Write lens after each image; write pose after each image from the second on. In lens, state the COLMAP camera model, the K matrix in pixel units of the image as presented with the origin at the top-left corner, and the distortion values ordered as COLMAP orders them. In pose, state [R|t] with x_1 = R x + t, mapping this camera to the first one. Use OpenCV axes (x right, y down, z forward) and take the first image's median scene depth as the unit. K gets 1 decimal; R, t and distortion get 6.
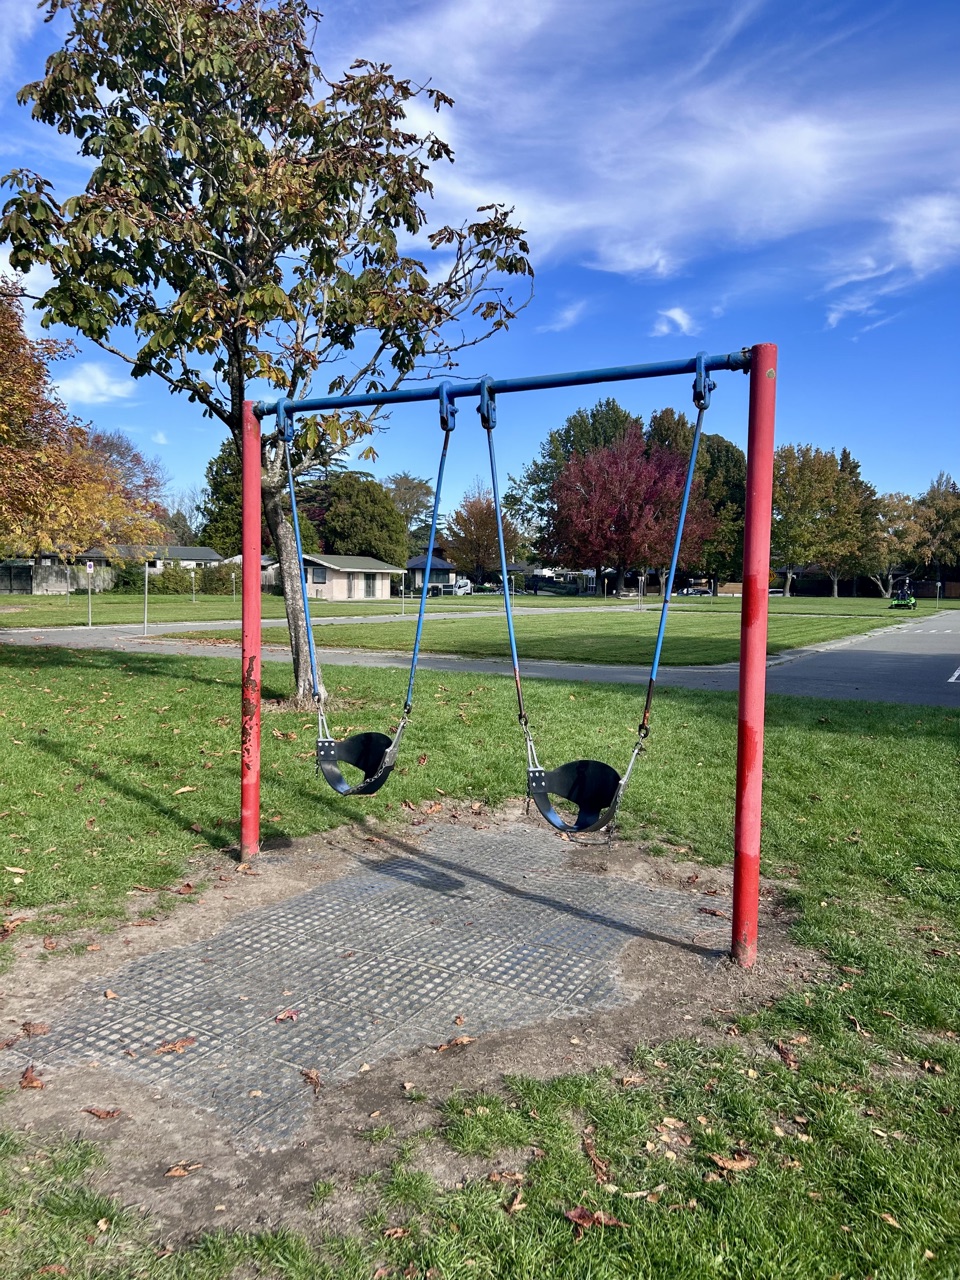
lens RADIAL K [[947.3, 0, 480.0], [0, 947.3, 640.0], [0, 0, 1]] dist [0.001863, -0.000466]
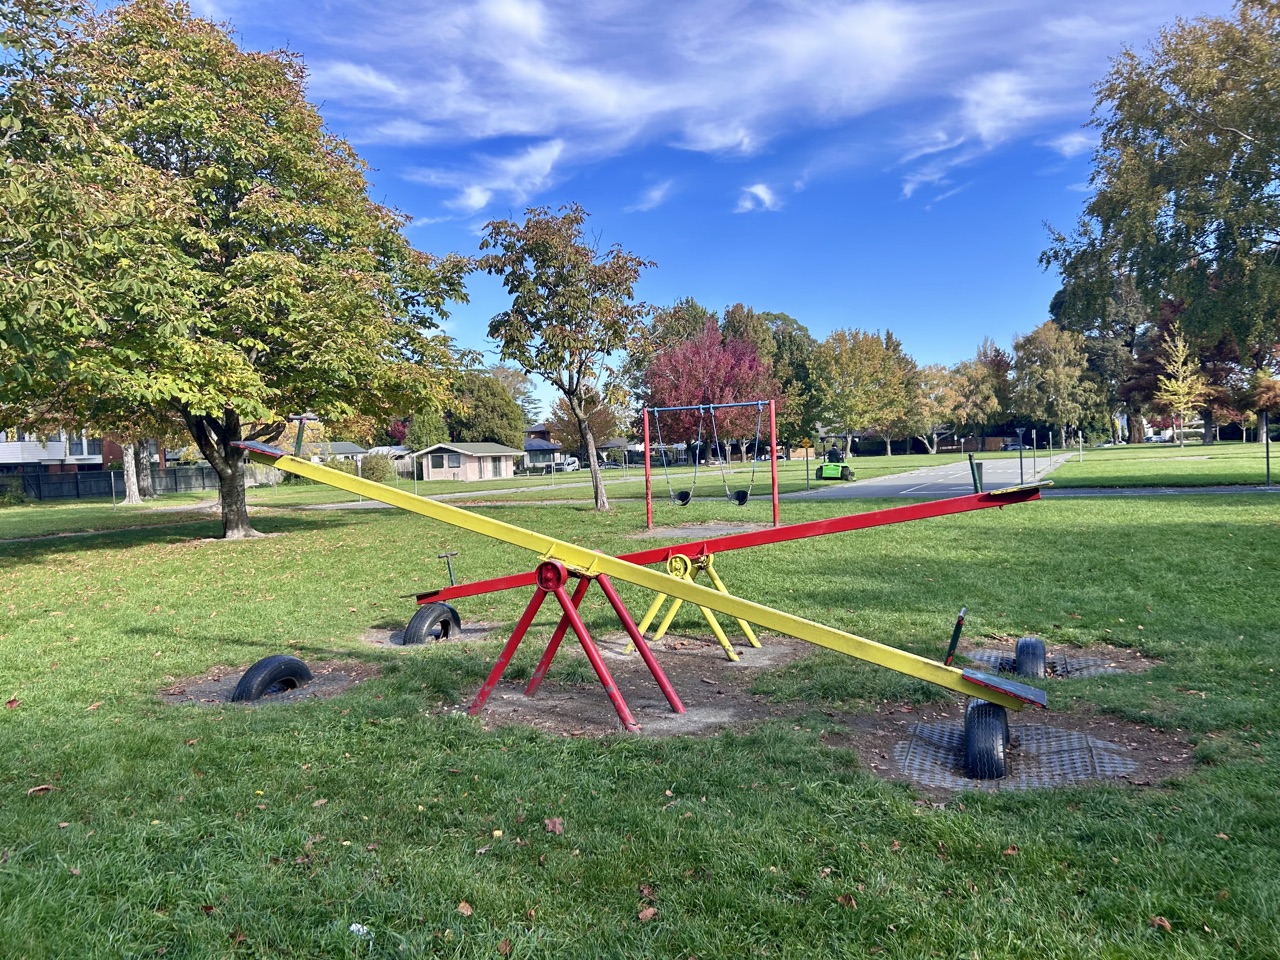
lens RADIAL K [[947.3, 0, 640.0], [0, 947.3, 480.0], [0, 0, 1]] dist [0.001863, -0.000466]
pose [[0.996954, -0.055239, 0.055066, -0.001838], [0.057172, 0.997780, -0.034162, 0.008304], [-0.053056, 0.037206, 0.997898, -0.164326]]
